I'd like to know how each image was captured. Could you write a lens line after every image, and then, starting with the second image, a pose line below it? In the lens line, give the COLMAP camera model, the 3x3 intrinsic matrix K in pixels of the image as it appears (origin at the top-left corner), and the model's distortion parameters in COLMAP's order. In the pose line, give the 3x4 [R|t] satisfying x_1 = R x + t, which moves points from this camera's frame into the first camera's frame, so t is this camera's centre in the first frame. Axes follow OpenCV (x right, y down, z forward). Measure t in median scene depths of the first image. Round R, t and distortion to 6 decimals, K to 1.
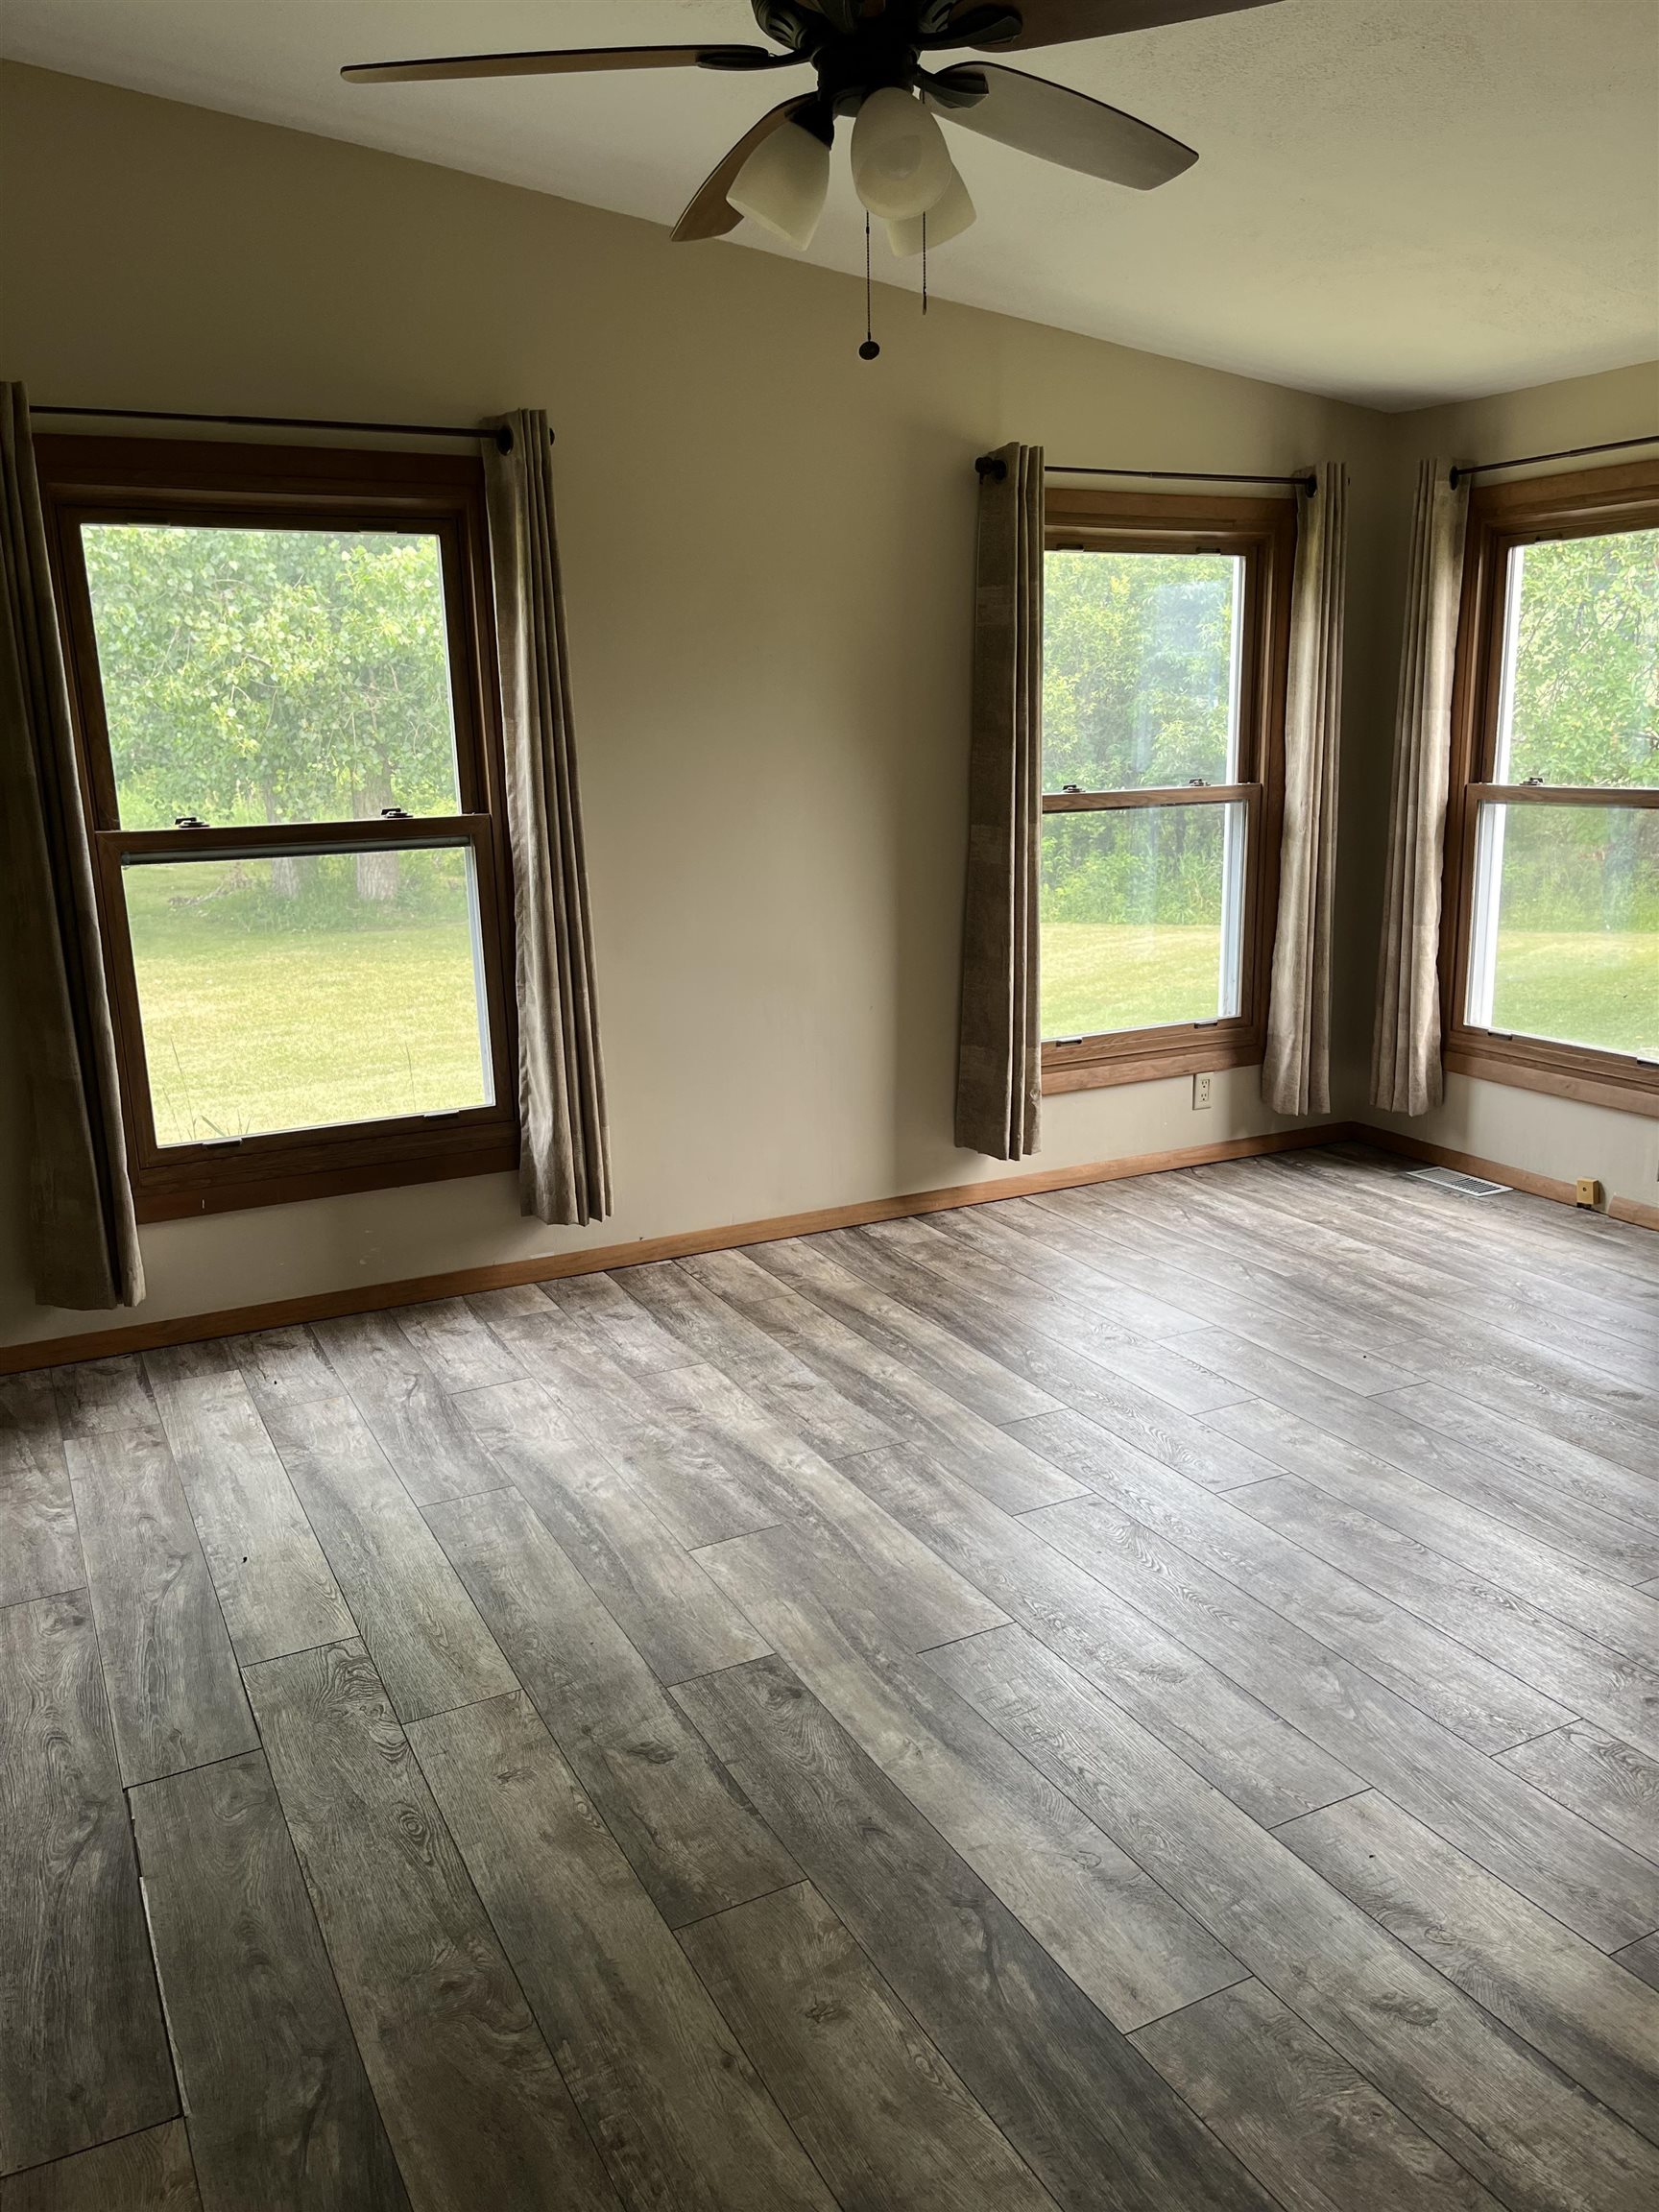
lens RADIAL K [[1677.3, 0, 841.7], [0, 1677.3, 1151.2], [0, 0, 1]] dist [0.055379, -0.092403]
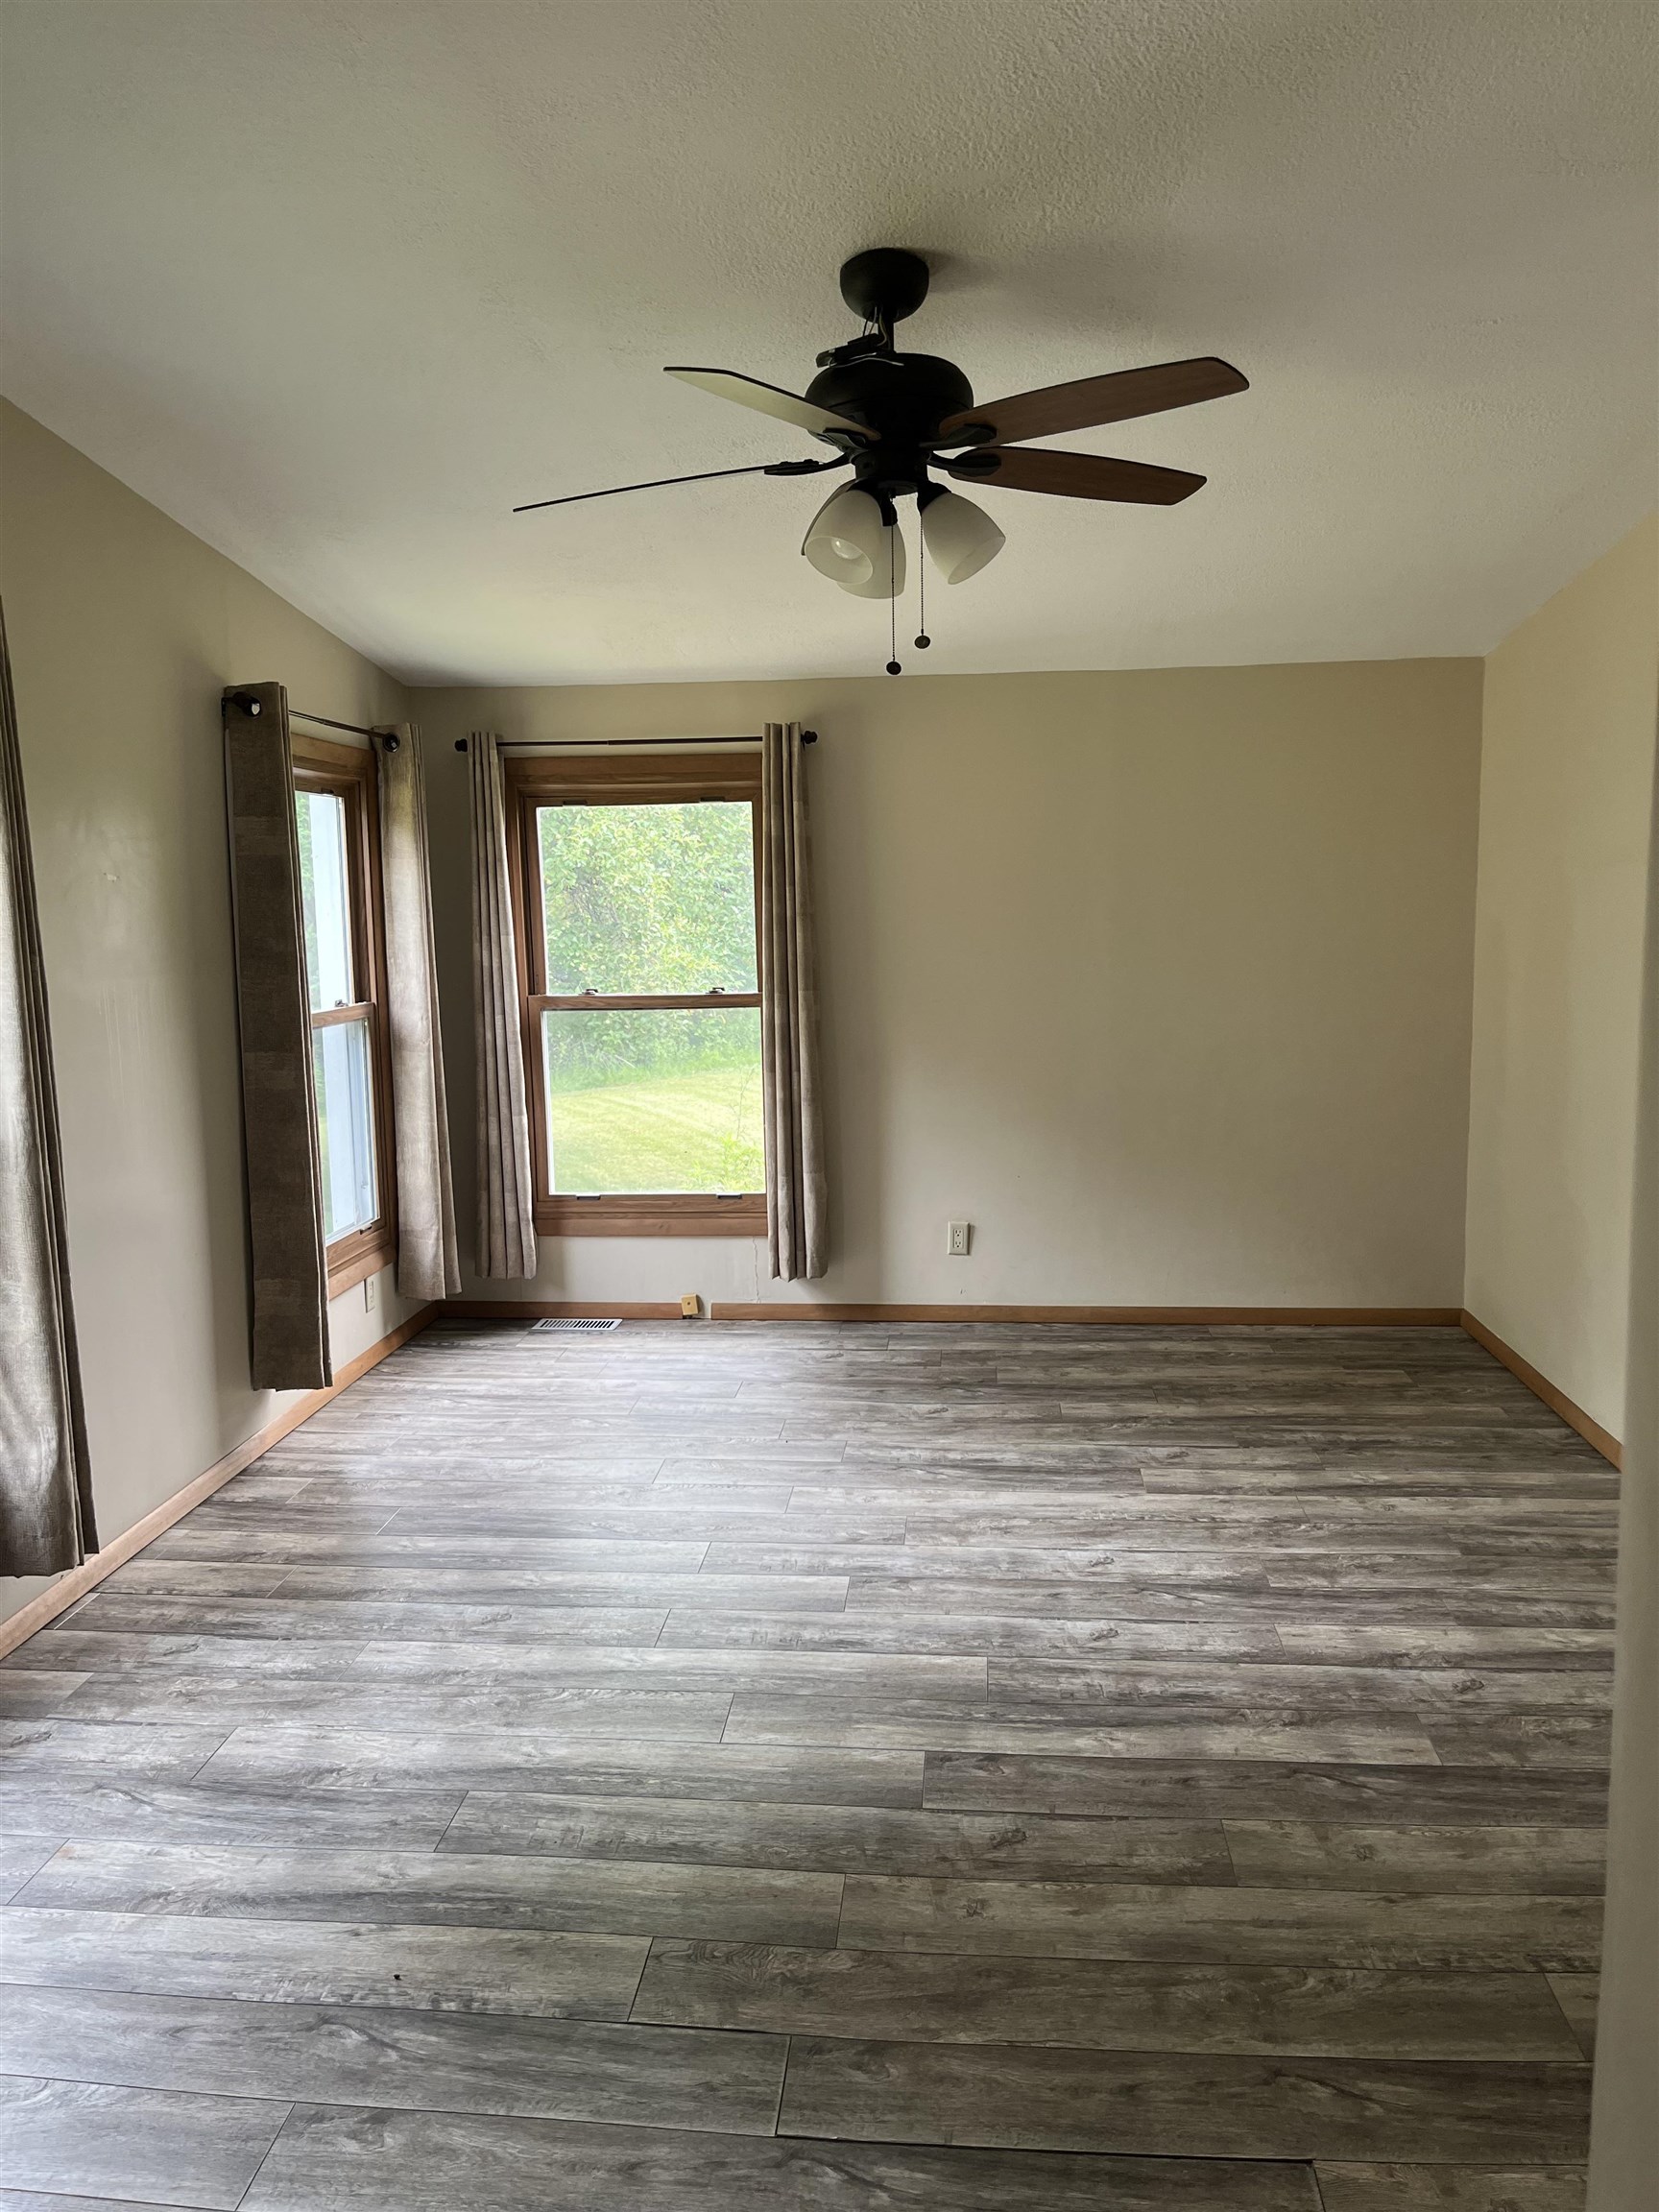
lens RADIAL K [[1677.3, 0, 841.7], [0, 1677.3, 1151.2], [0, 0, 1]] dist [0.055379, -0.092403]
pose [[0.536970, -0.116482, 0.835521, -0.588492], [0.220423, 0.975388, -0.005679, -0.061981], [-0.814295, 0.187217, 0.549430, 0.209729]]
